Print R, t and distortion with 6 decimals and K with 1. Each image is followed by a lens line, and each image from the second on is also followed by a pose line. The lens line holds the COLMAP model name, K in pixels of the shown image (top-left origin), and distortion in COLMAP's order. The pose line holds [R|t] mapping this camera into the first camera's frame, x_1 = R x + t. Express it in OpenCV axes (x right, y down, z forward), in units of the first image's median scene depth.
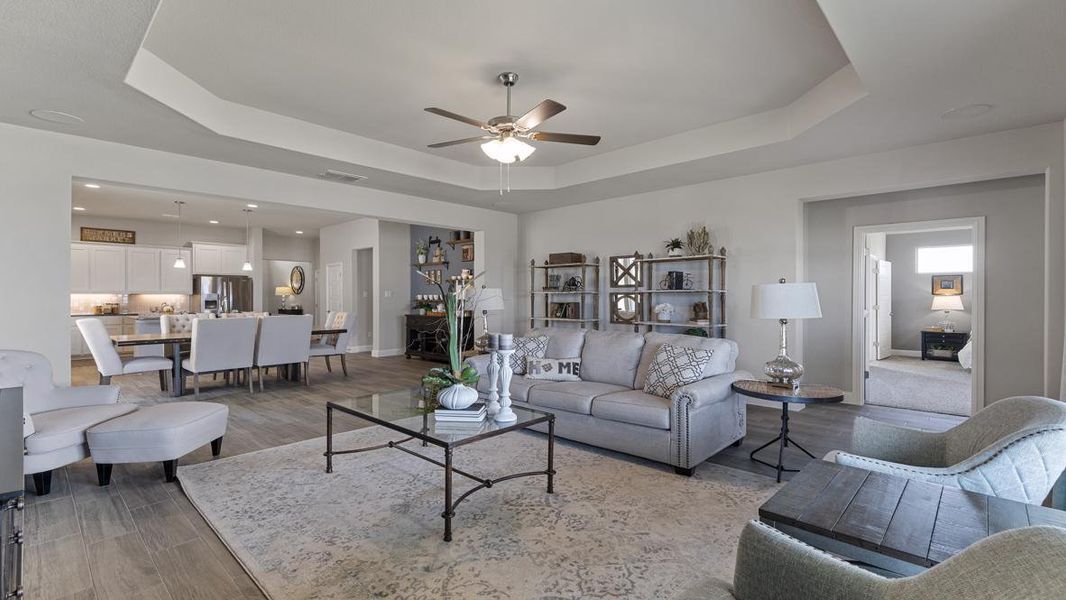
lens RADIAL K [[478.4, 0, 533.8], [0, 478.4, 301.5], [0, 0, 1]] dist [0.004829, 0.000269]
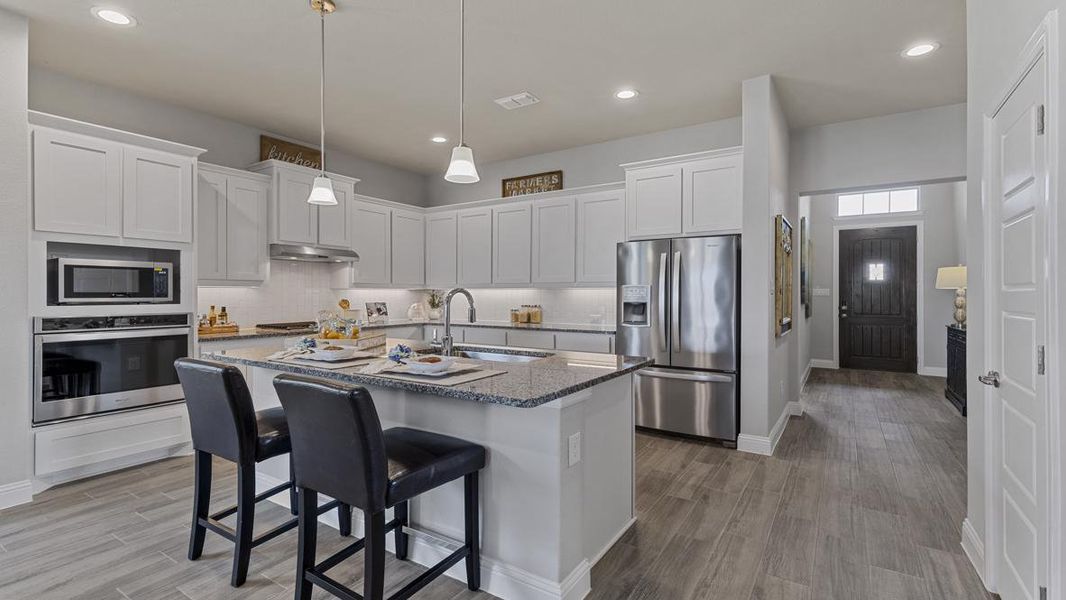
lens RADIAL K [[478.4, 0, 535.6], [0, 478.4, 293.9], [0, 0, 1]] dist [0.004829, 0.000269]
pose [[0.181358, -0.000414, -0.983417, -0.326203], [-0.006014, 0.999981, -0.001530, -0.008261], [0.983399, 0.006192, 0.181352, 0.905716]]
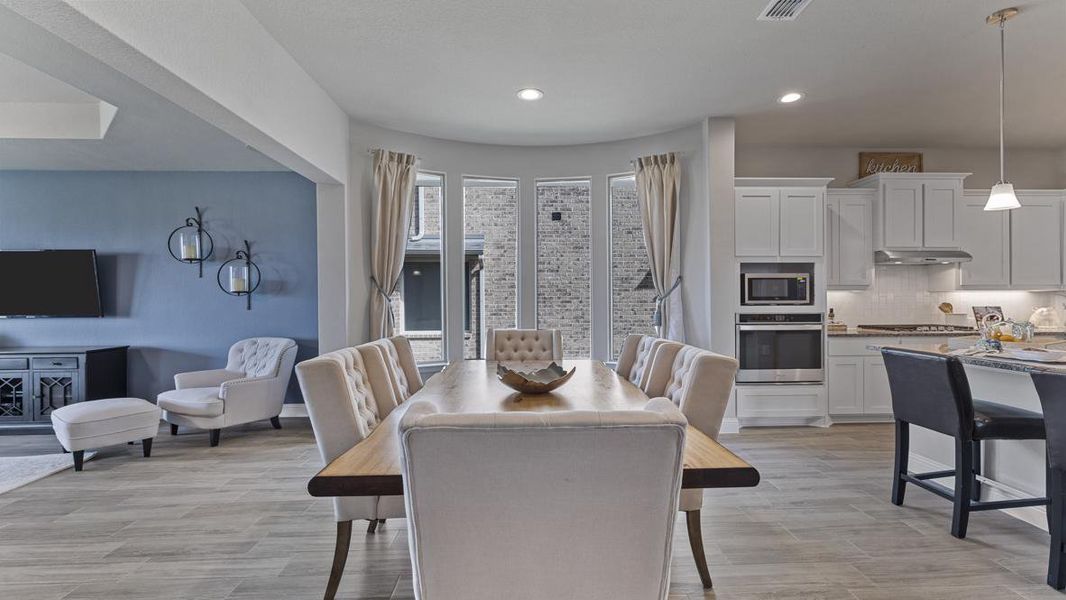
lens RADIAL K [[478.4, 0, 538.9], [0, 478.4, 300.7], [0, 0, 1]] dist [0.004829, 0.000269]
pose [[-0.699583, 0.006820, -0.714519, -0.224372], [0.000594, 0.999960, 0.008963, -0.008412], [0.714551, 0.005845, -0.699559, 0.839047]]
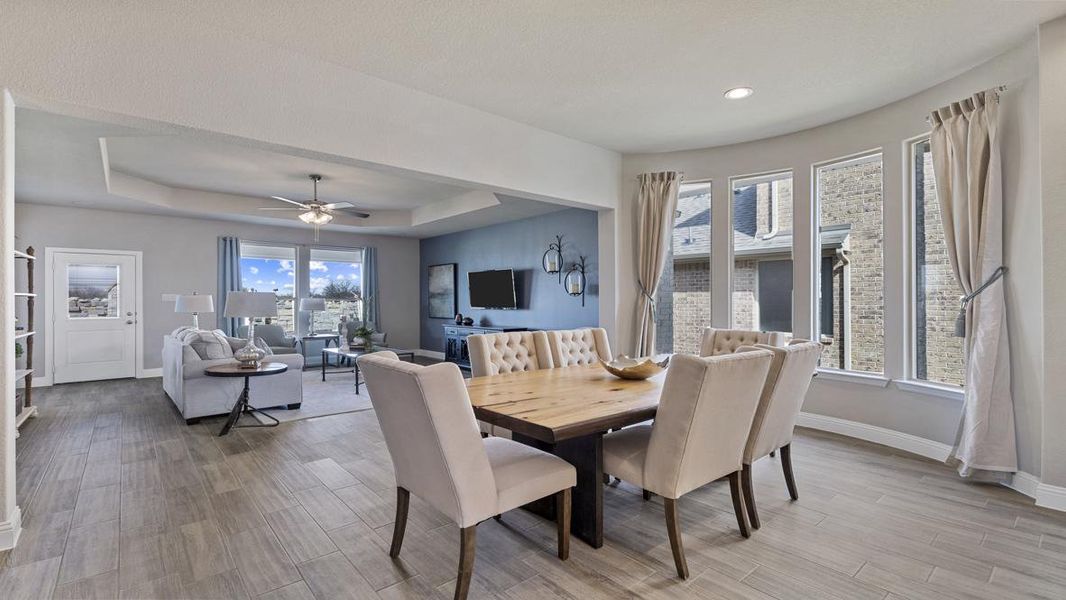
lens RADIAL K [[478.4, 0, 534.4], [0, 478.4, 297.6], [0, 0, 1]] dist [0.004829, 0.000269]
pose [[-0.994211, 0.002444, 0.107417, -0.374416], [0.002695, 0.999994, 0.002186, -0.008921], [-0.107411, 0.002463, -0.994212, 0.961886]]
